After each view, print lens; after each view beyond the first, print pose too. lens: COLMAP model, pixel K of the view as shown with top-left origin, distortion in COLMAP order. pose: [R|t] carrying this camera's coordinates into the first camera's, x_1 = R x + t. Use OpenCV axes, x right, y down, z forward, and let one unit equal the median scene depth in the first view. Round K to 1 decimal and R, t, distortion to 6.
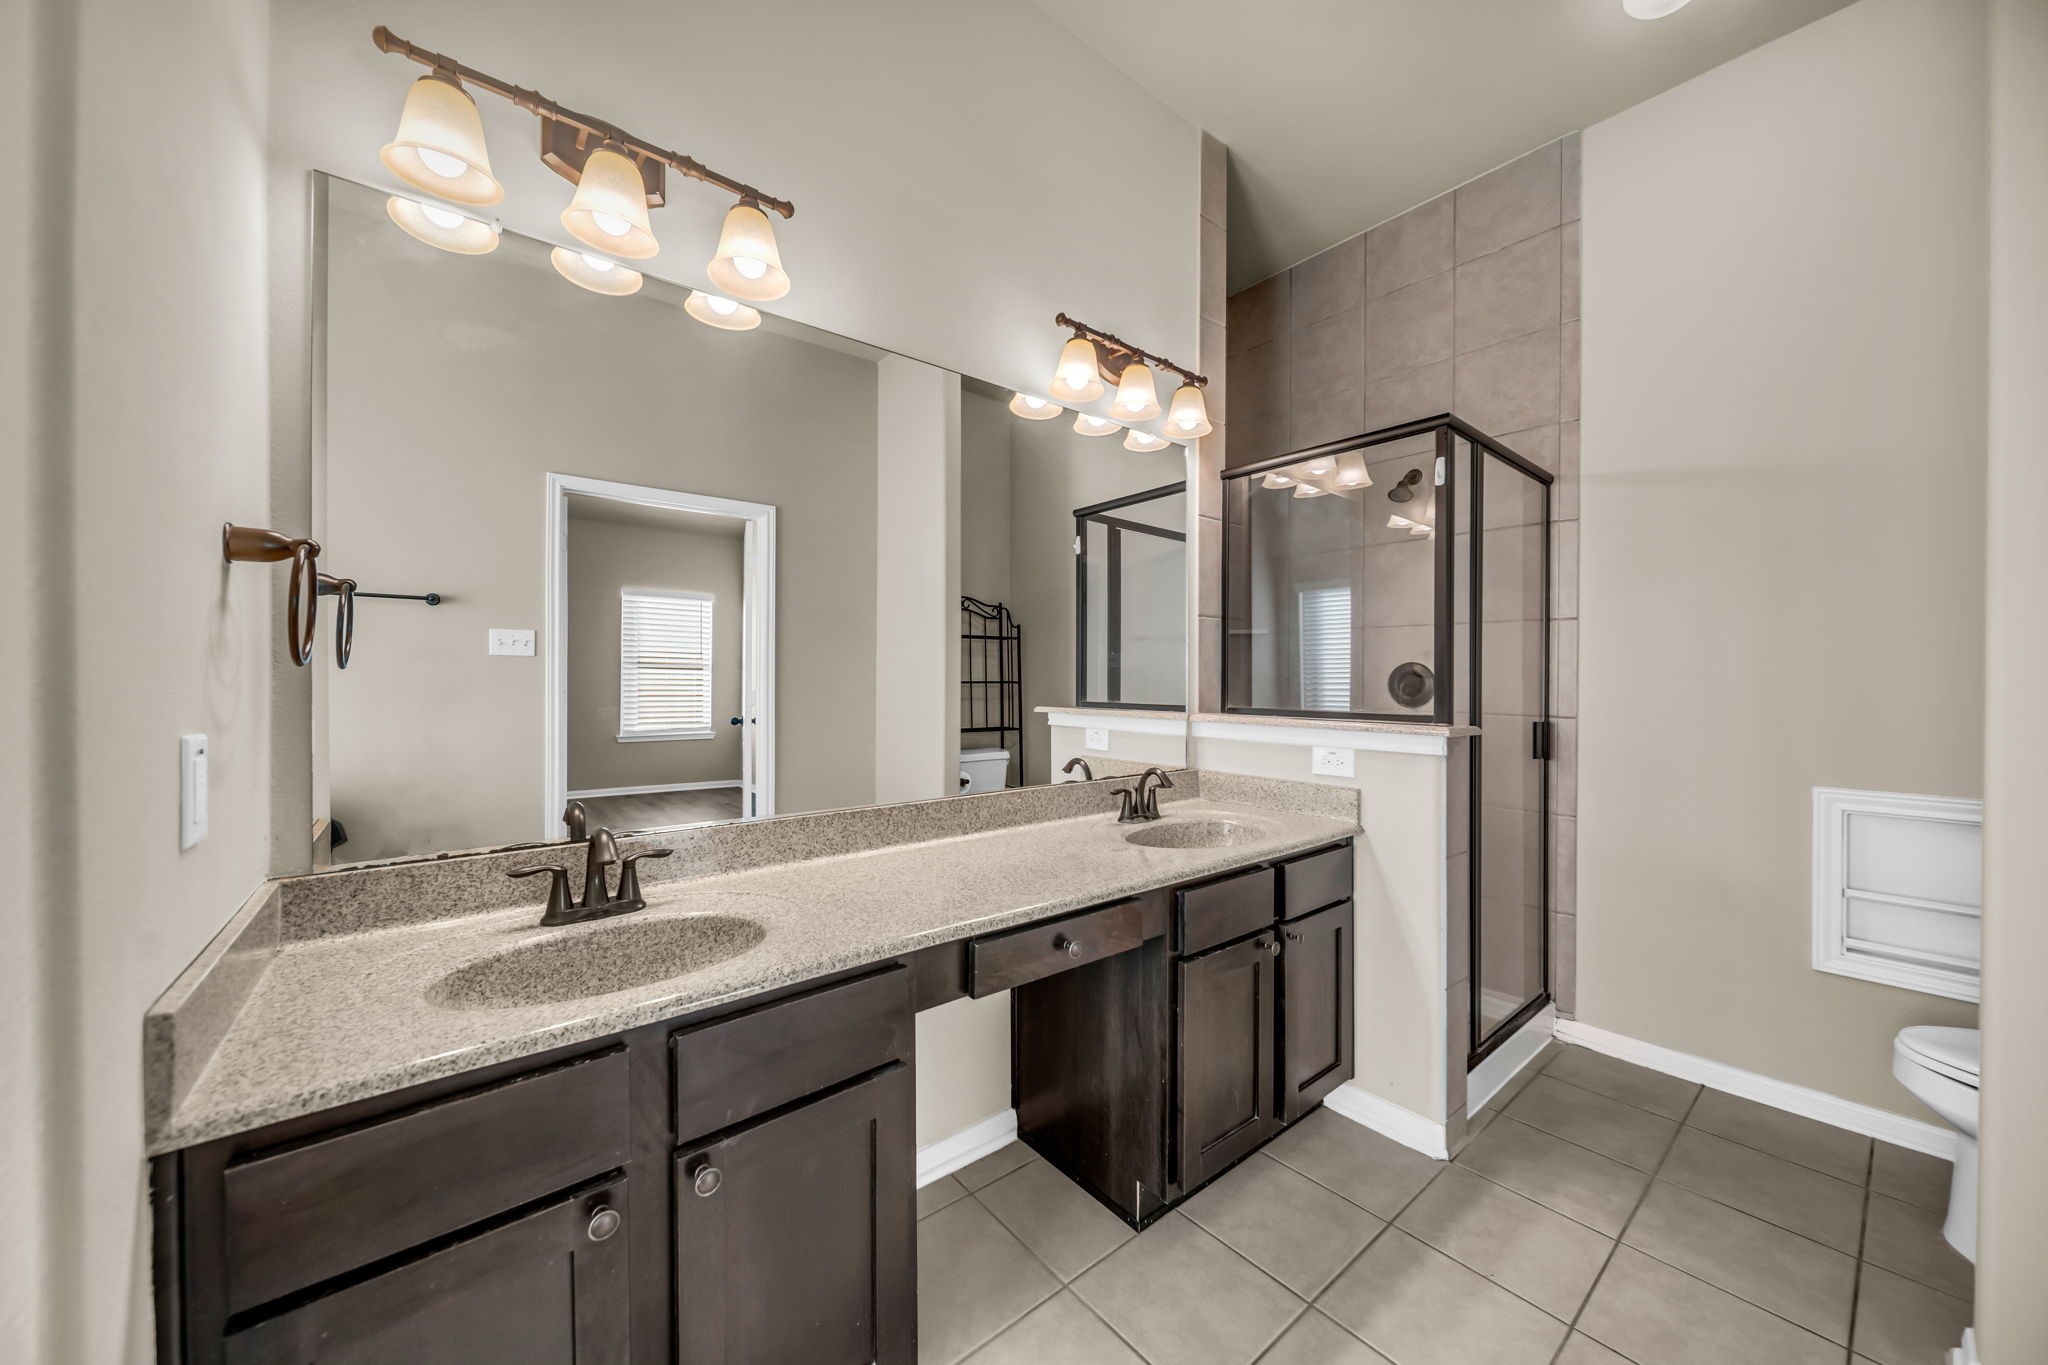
lens RADIAL K [[740.9, 0, 1008.0], [0, 740.9, 690.6], [0, 0, 1]] dist [0.000102, -0.000091]
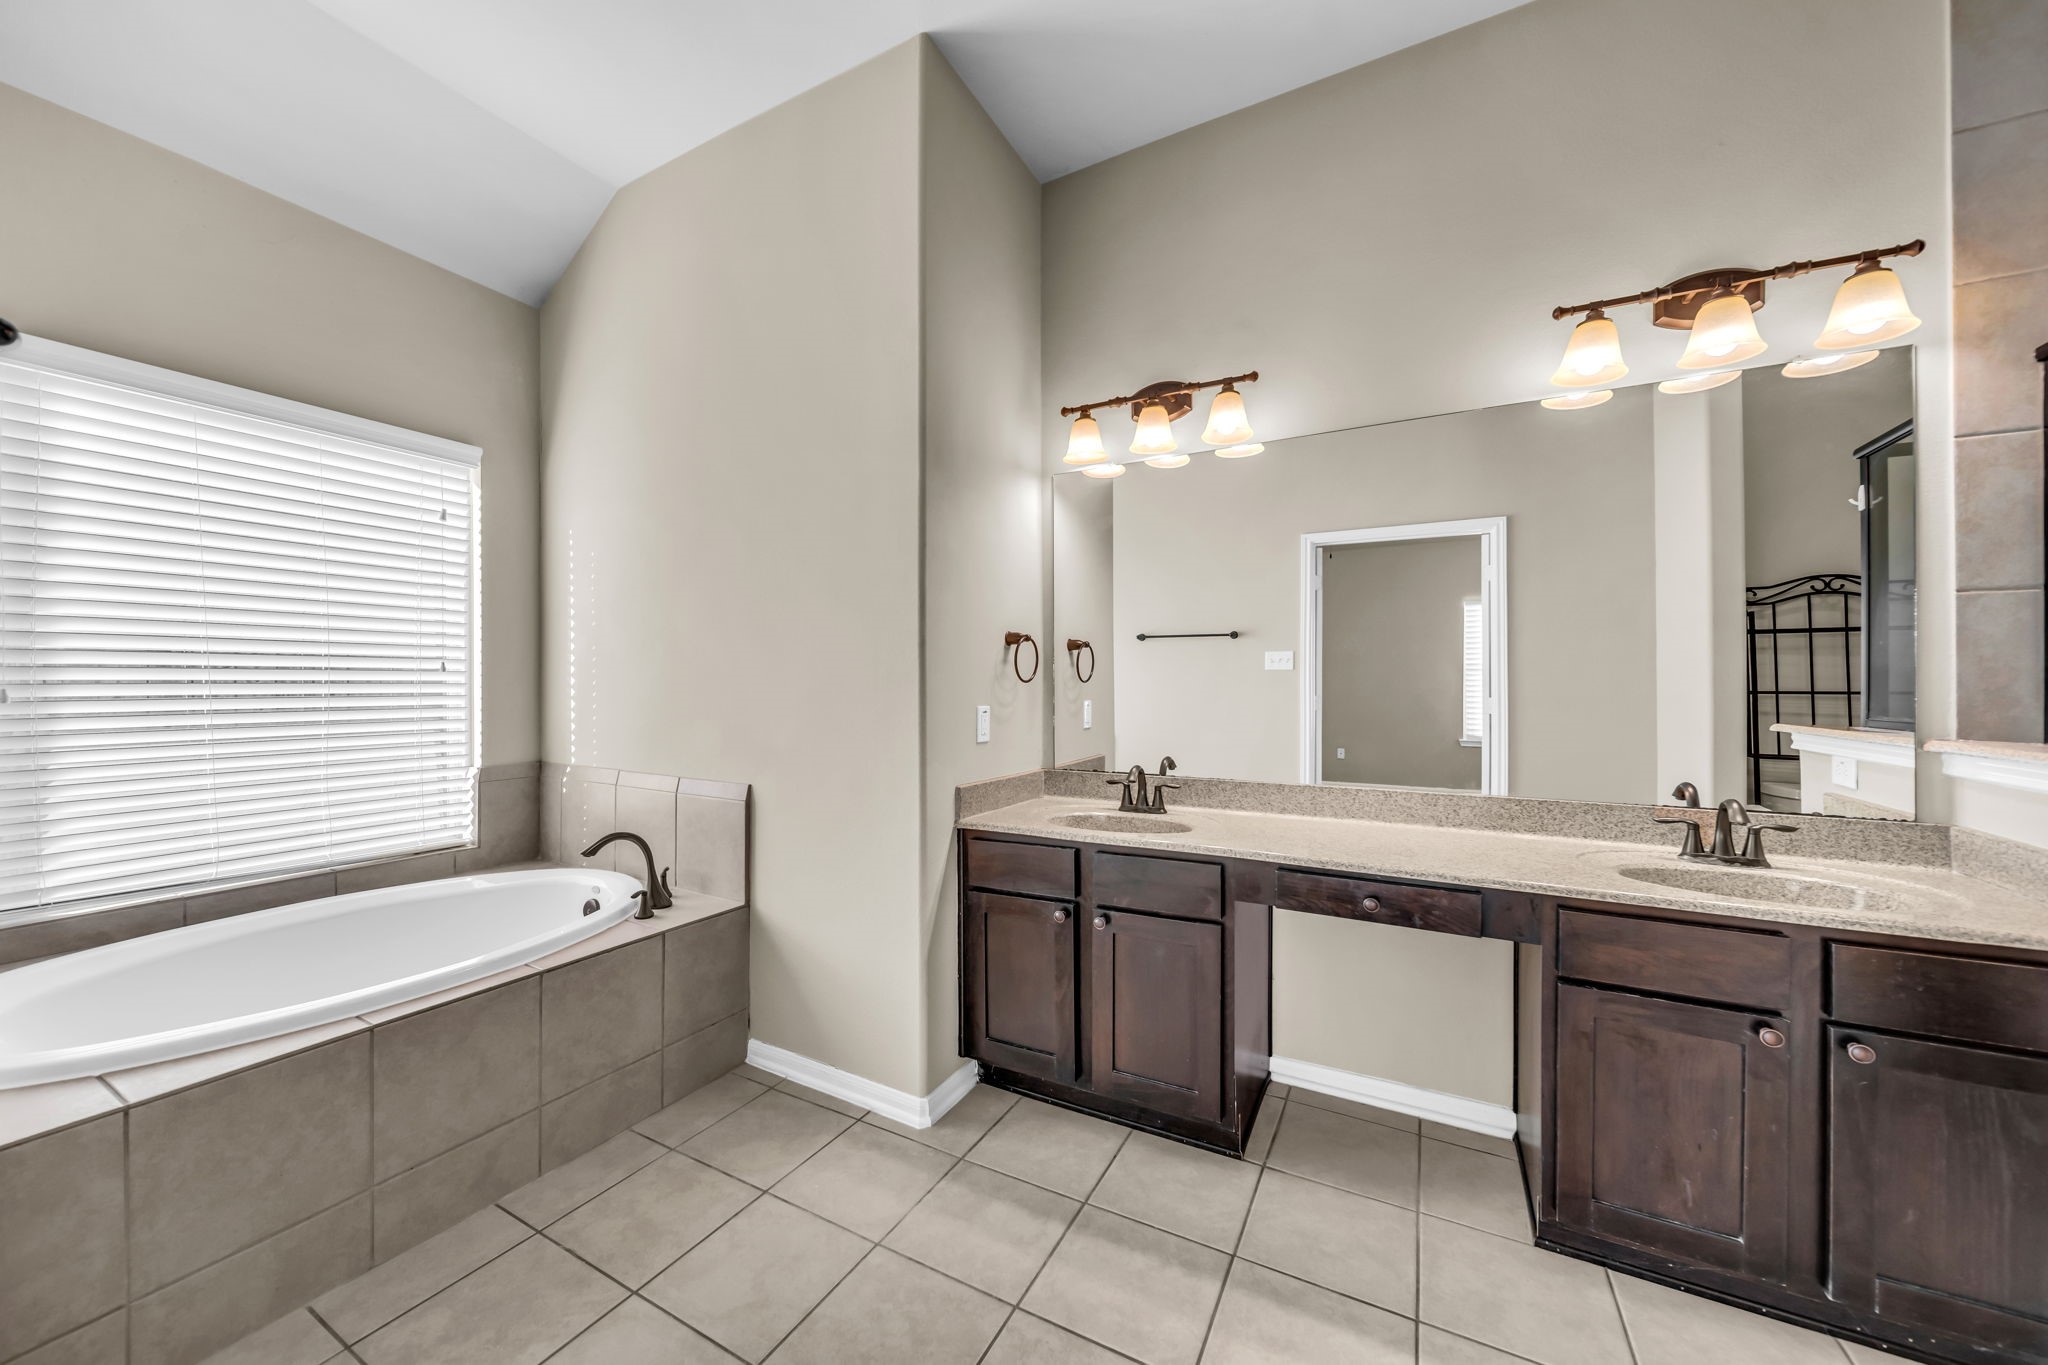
lens RADIAL K [[740.9, 0, 1008.0], [0, 740.9, 690.6], [0, 0, 1]] dist [0.000102, -0.000091]
pose [[0.379569, 0.006069, -0.925144, 0.634908], [-0.014783, 0.999891, 0.000494, -0.000808], [0.925045, 0.013489, 0.379617, -0.020864]]
